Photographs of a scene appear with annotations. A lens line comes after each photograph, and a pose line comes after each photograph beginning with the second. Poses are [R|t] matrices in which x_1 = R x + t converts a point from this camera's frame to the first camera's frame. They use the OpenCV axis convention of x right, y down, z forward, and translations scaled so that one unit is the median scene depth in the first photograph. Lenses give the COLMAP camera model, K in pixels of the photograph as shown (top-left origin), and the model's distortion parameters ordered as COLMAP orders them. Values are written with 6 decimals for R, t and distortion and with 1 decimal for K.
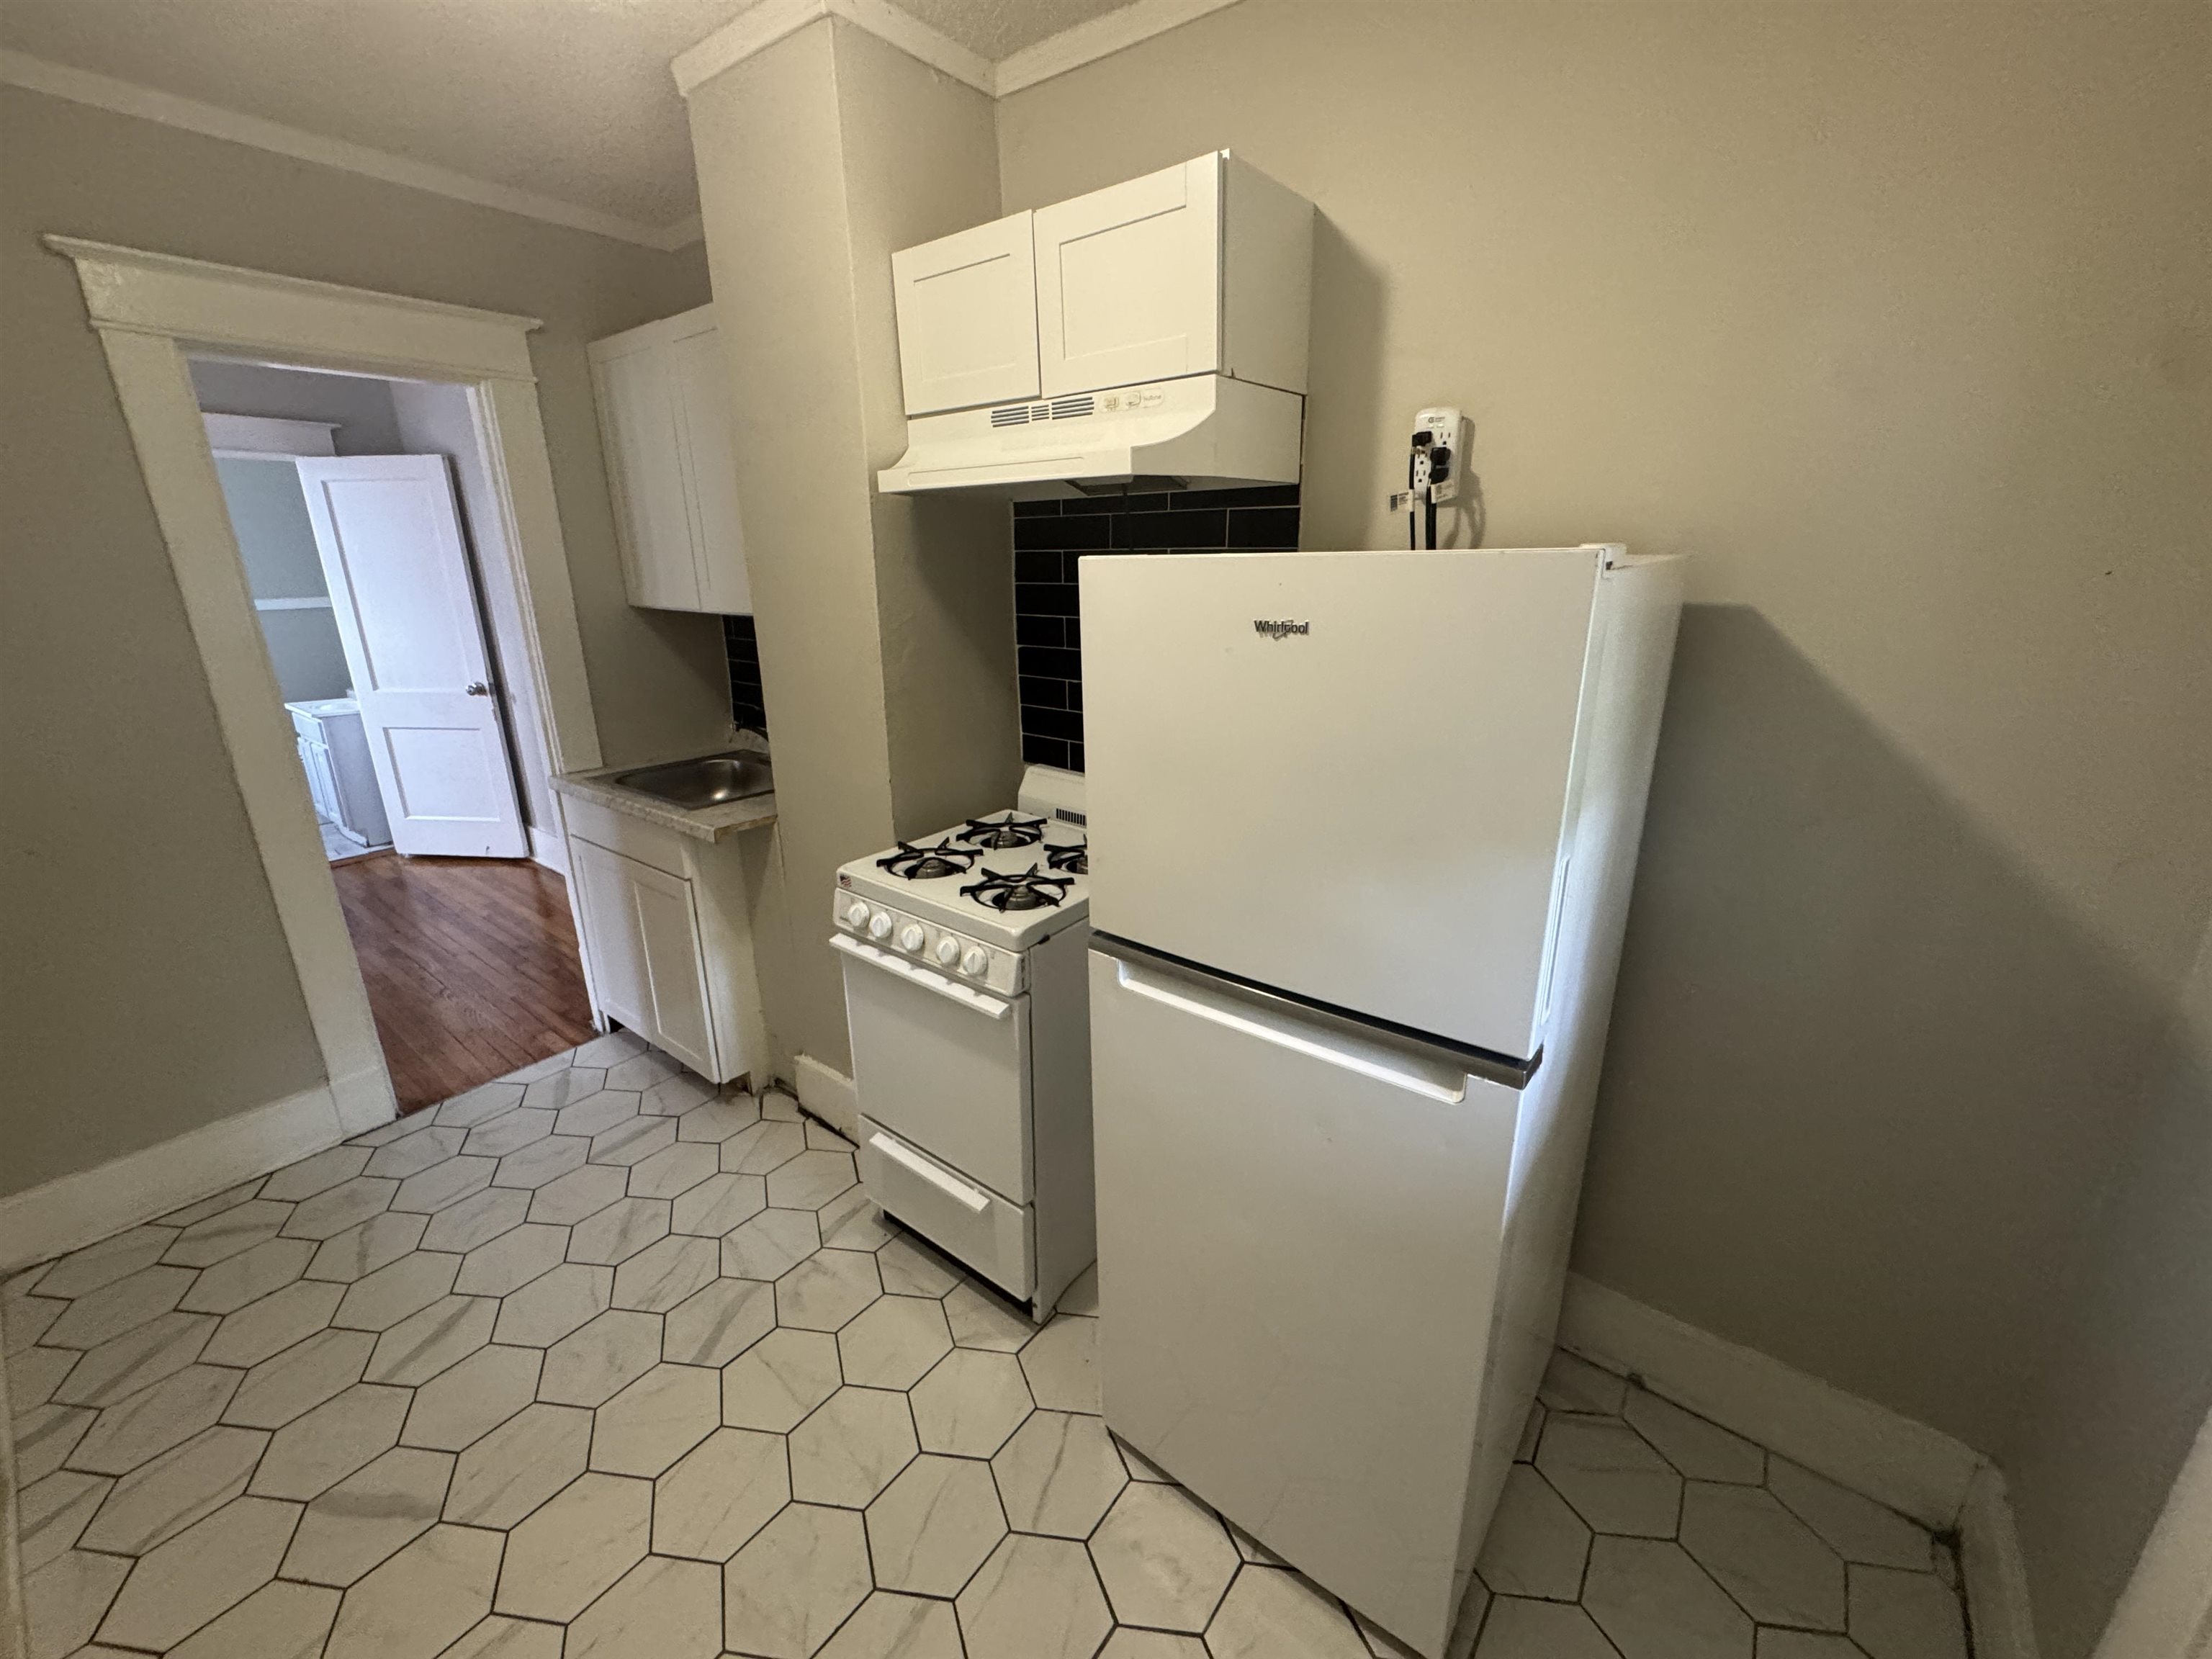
lens RADIAL K [[886.7, 0, 1106.0], [0, 886.7, 829.5], [0, 0, 1]] dist [-0.000914, 0.000026]
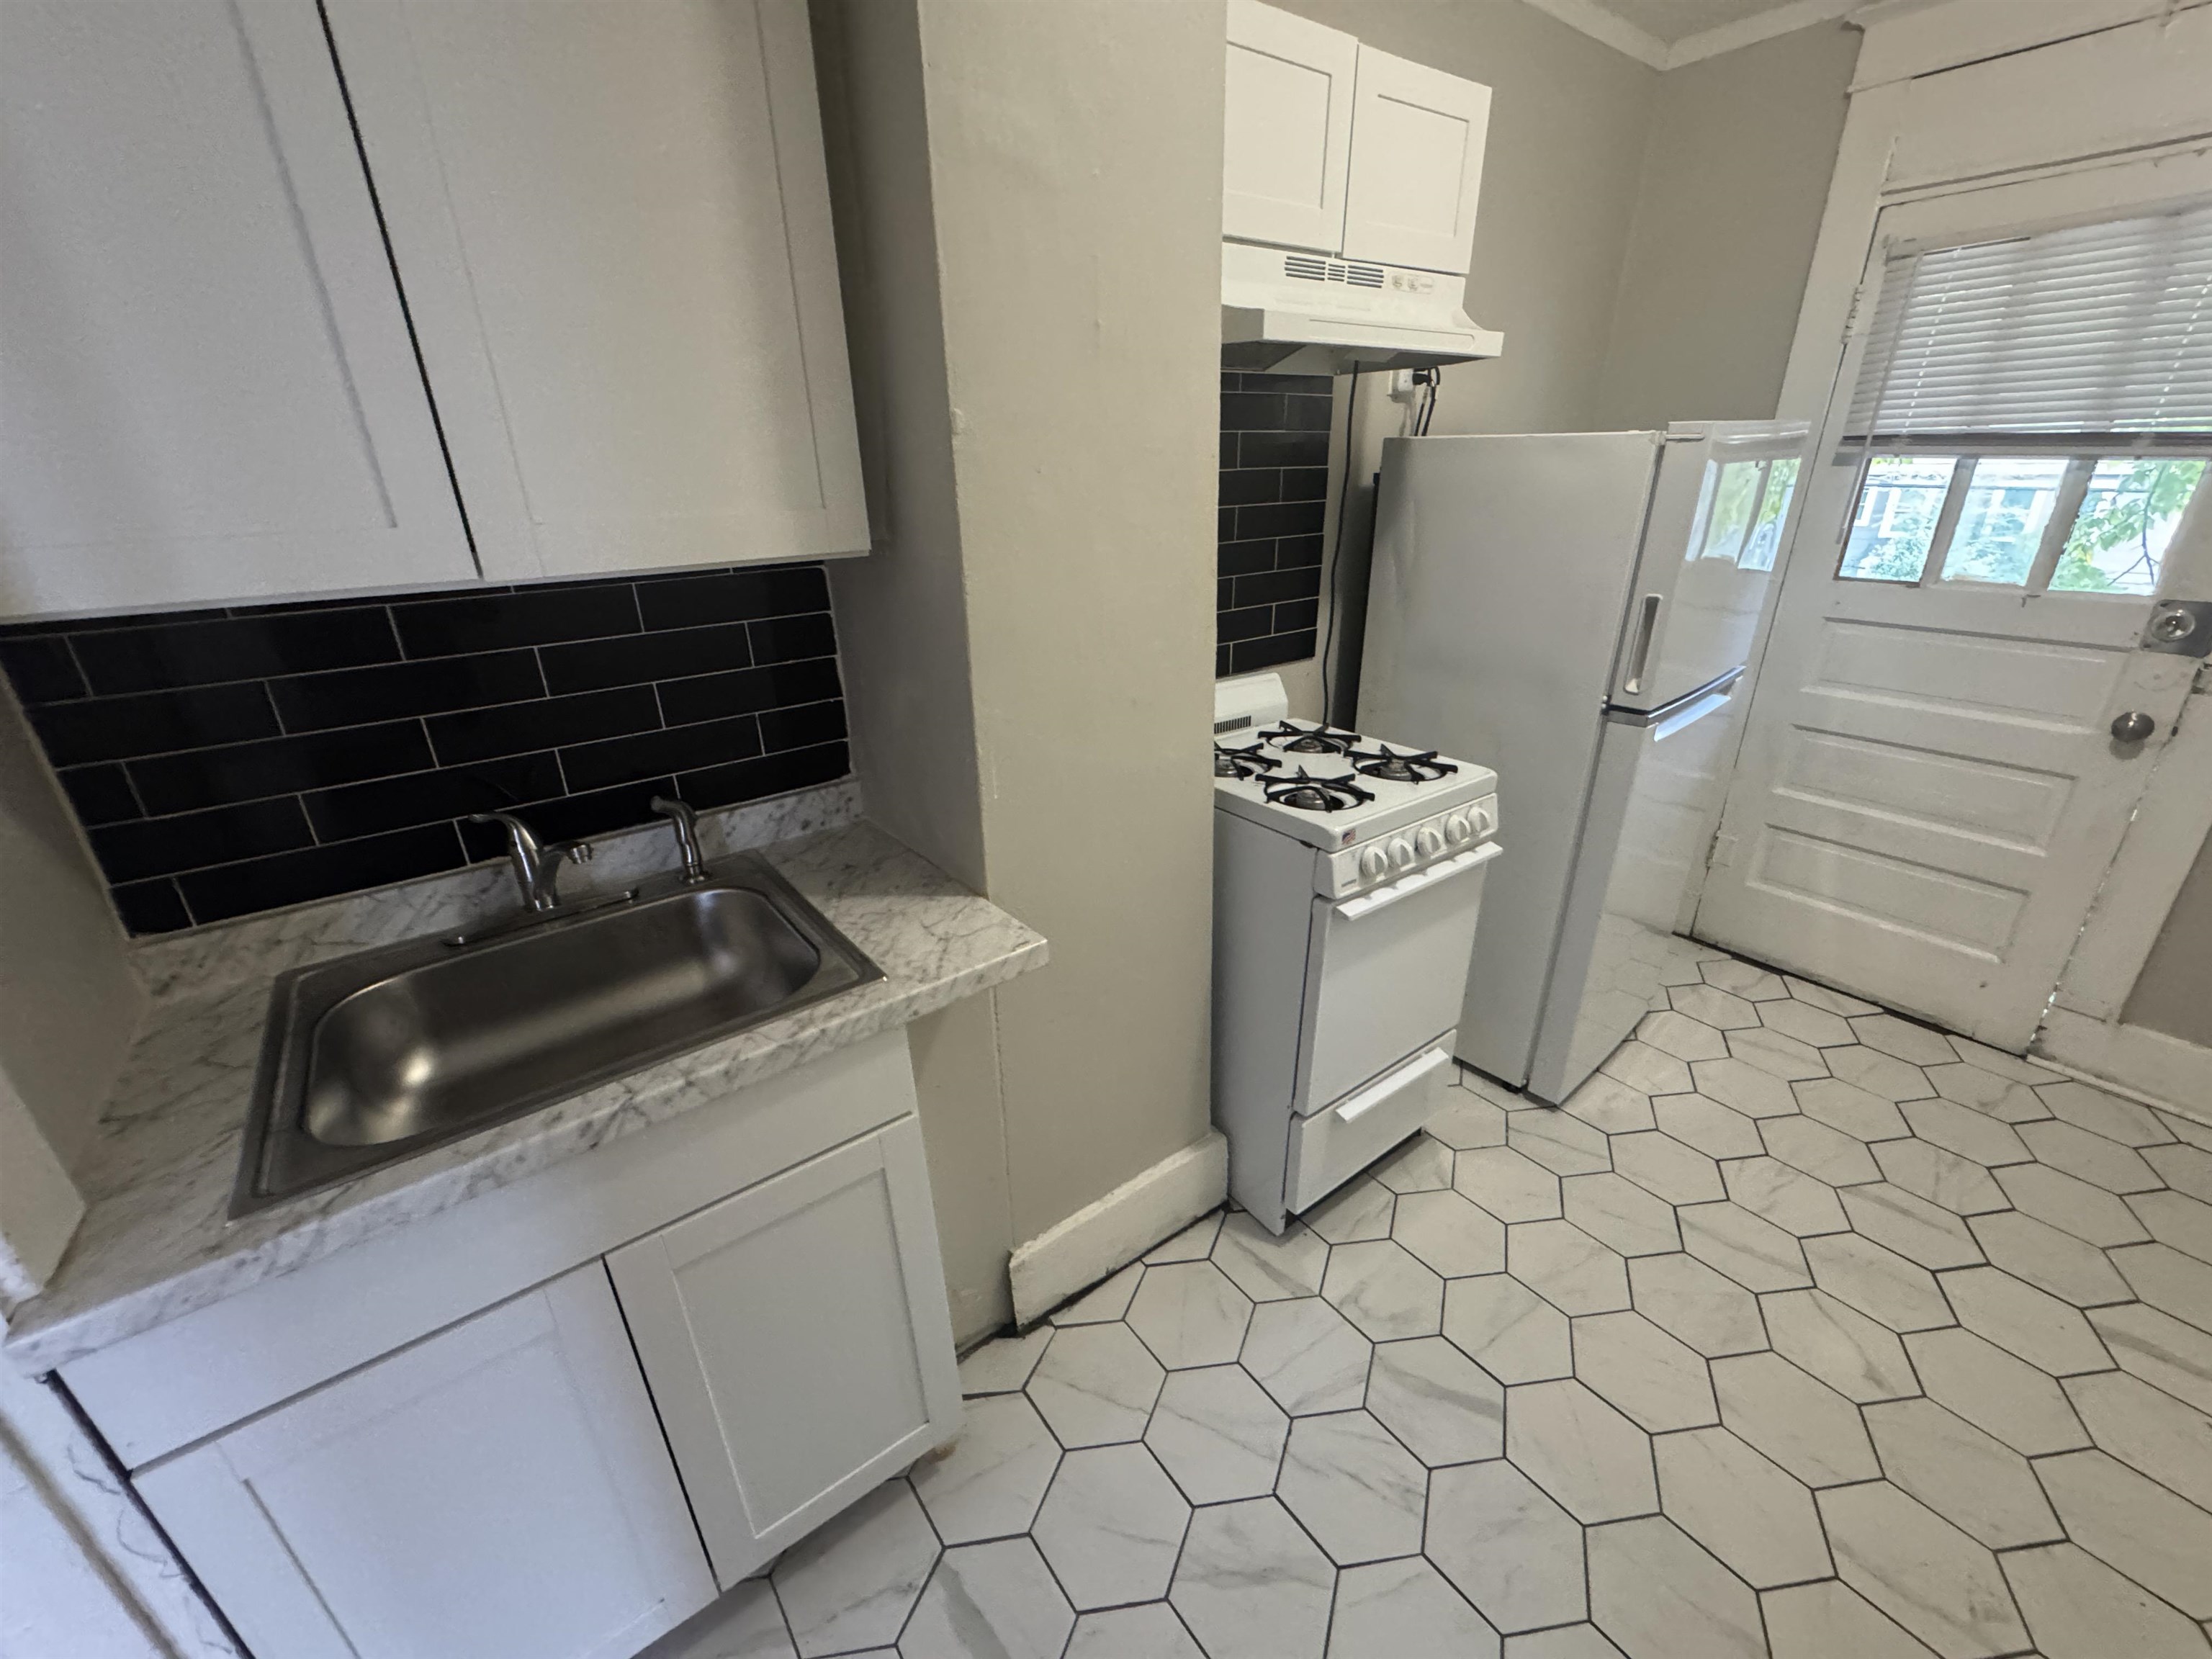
lens RADIAL K [[886.7, 0, 1106.0], [0, 886.7, 829.5], [0, 0, 1]] dist [-0.000914, 0.000026]
pose [[0.264980, -0.368376, 0.891115, -1.147922], [0.308766, 0.907904, 0.283502, -0.265365], [-0.913482, 0.200023, 0.354318, 0.969293]]
